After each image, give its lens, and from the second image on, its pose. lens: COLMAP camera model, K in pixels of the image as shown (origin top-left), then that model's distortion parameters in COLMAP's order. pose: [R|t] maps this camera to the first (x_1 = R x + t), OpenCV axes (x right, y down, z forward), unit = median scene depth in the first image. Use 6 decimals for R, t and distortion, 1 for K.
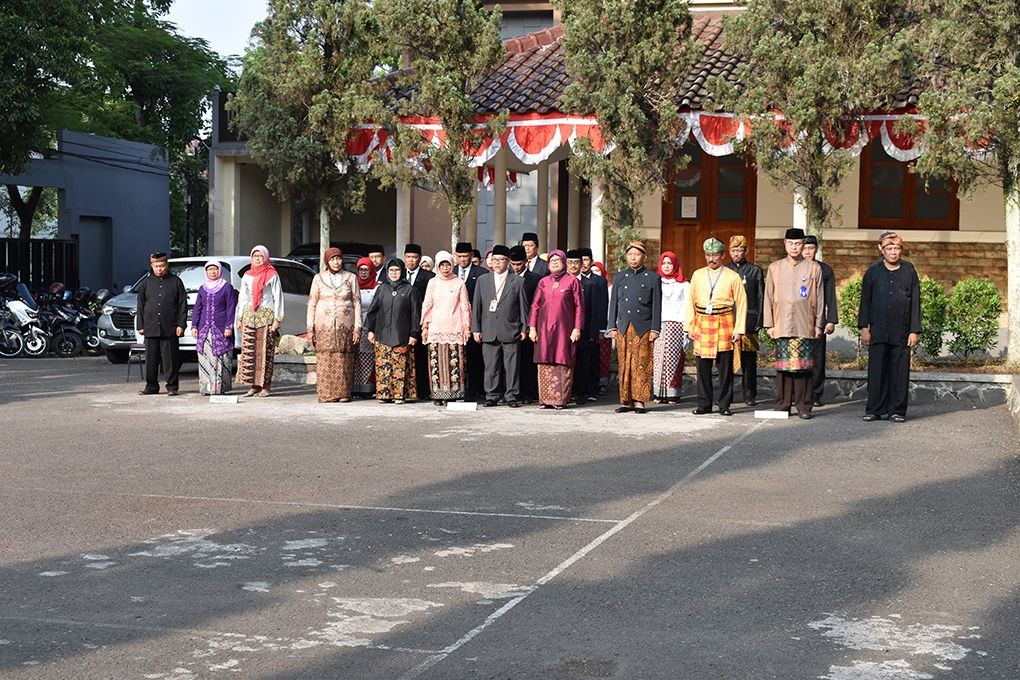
lens RADIAL K [[1527.7, 0, 510.0], [0, 1527.7, 340.0], [0, 0, 1]] dist [-0.024463, 0.038368]
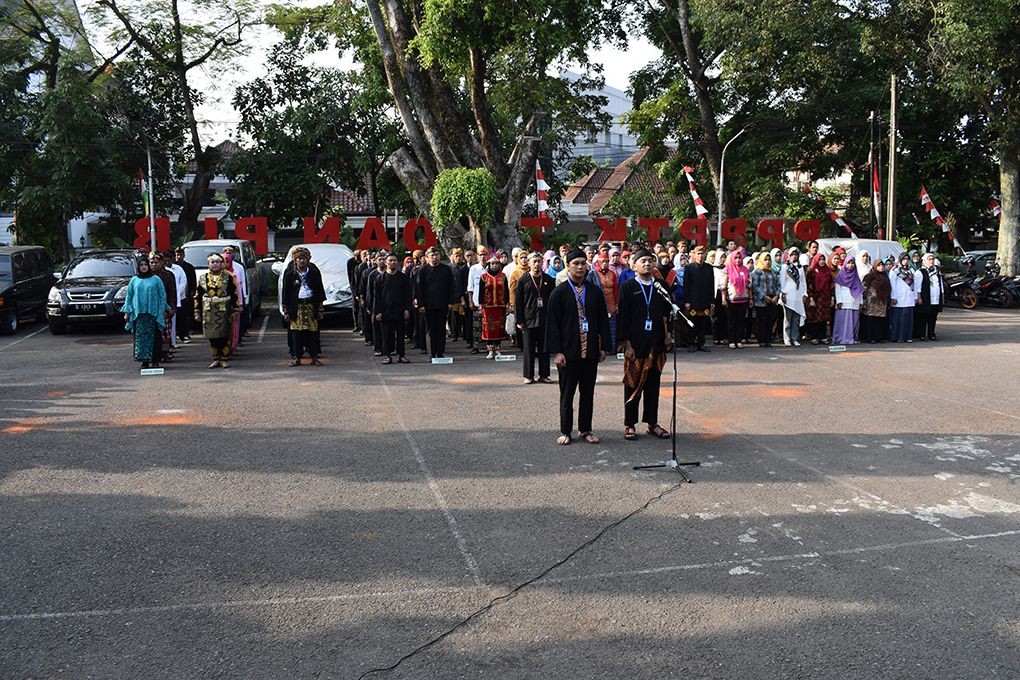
lens RADIAL K [[861.6, 0, 507.1], [0, 861.6, 336.8], [0, 0, 1]] dist [-0.087680, 0.005347]
pose [[0.486247, 0.088153, -0.869364, 0.159189], [-0.028504, 0.995969, 0.085048, -0.023443], [0.873356, -0.016574, 0.486800, 0.049361]]
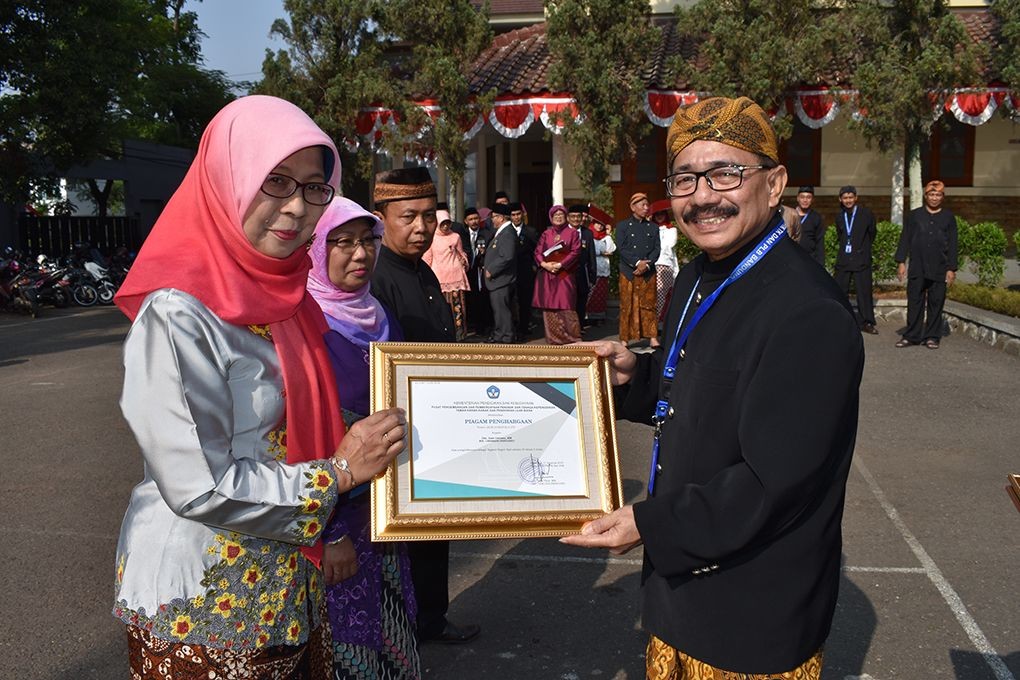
lens RADIAL K [[894.3, 0, 510.0], [0, 894.3, 340.0], [0, 0, 1]] dist [-0.084555, 0.008794]
pose [[0.993192, -0.041042, 0.109019, -0.076165], [0.032431, 0.996297, 0.079622, -0.011353], [-0.111883, -0.075545, 0.990846, 0.312295]]
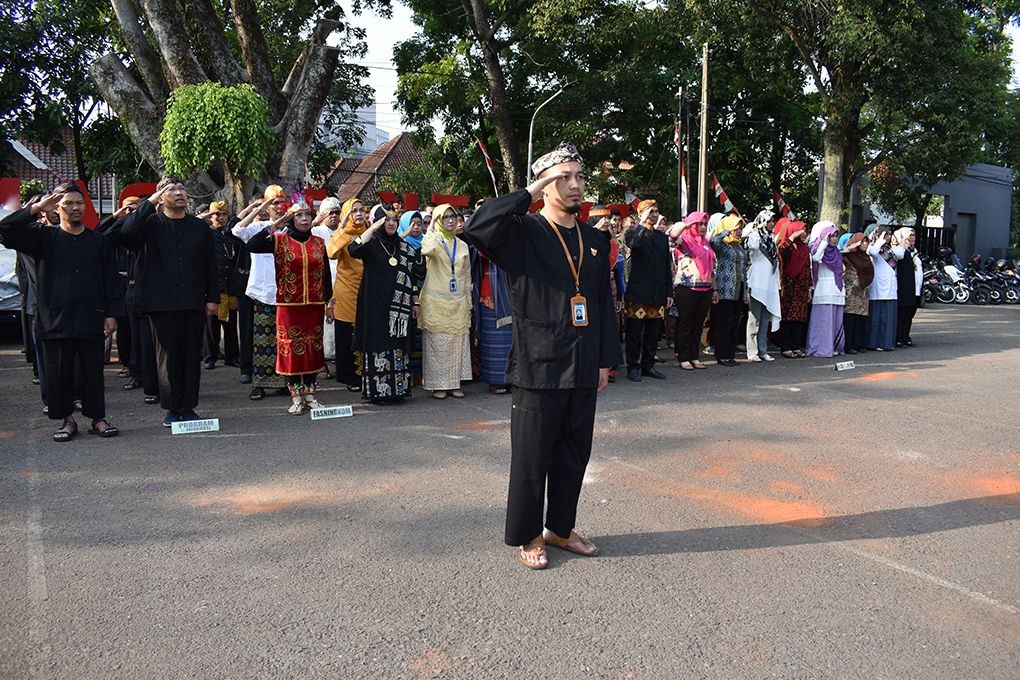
lens RADIAL K [[793.3, 0, 508.9], [0, 793.3, 338.6], [0, 0, 1]] dist [-0.094080, 0.010568]
pose [[0.745403, 0.082346, -0.661509, -0.211753], [-0.035737, 0.995850, 0.083696, -0.002986], [0.665656, -0.038747, 0.745252, 0.212794]]
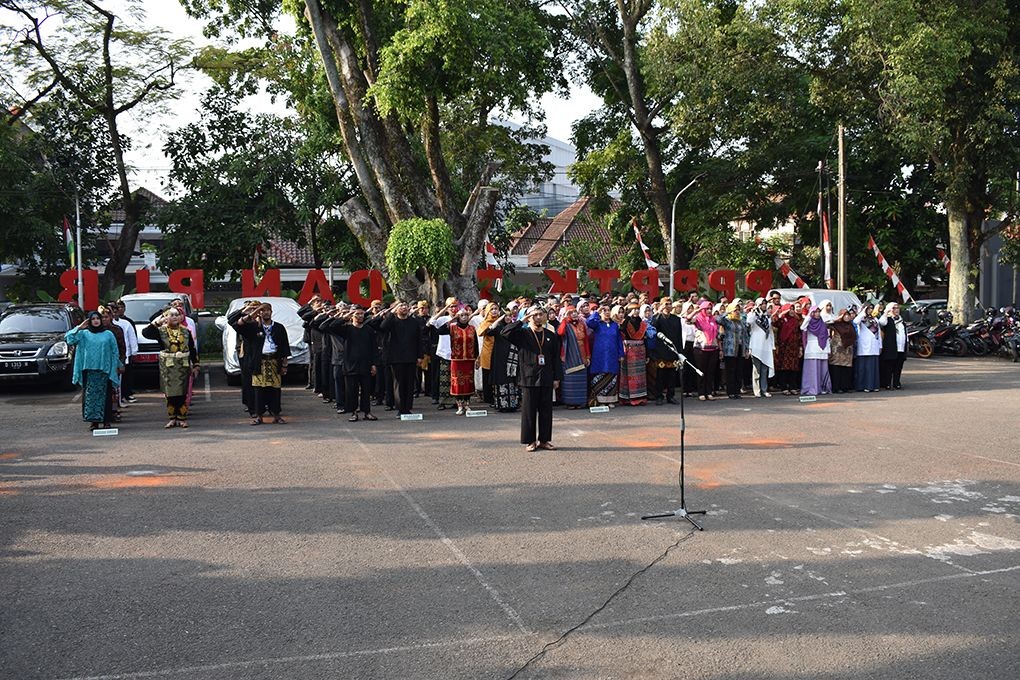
lens RADIAL K [[909.0, 0, 507.0], [0, 909.0, 337.8], [0, 0, 1]] dist [-0.085768, 0.012576]
pose [[0.555876, 0.029319, -0.830748, 0.158034], [-0.022216, 0.999545, 0.020411, -0.021329], [0.830968, 0.007110, 0.556274, 0.007791]]
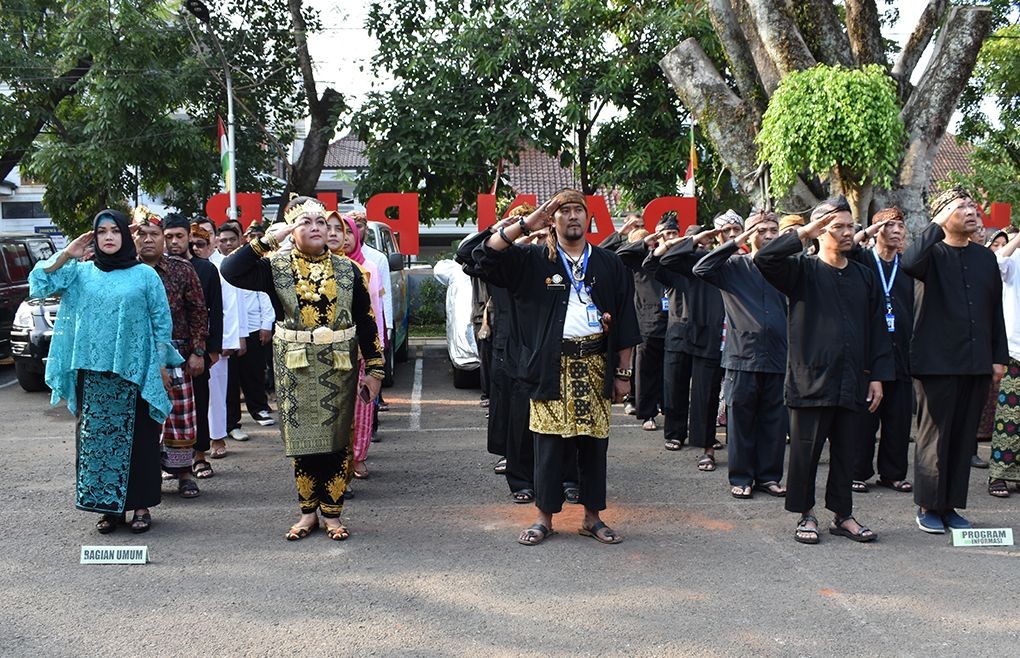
lens RADIAL K [[974.9, 0, 519.5], [0, 974.9, 372.6], [0, 0, 1]] dist [-0.089178, 0.000534]
pose [[0.350460, 0.098974, -0.931333, -0.302500], [-0.037803, 0.995085, 0.091524, -0.004218], [0.935814, 0.003132, 0.352479, 0.142632]]
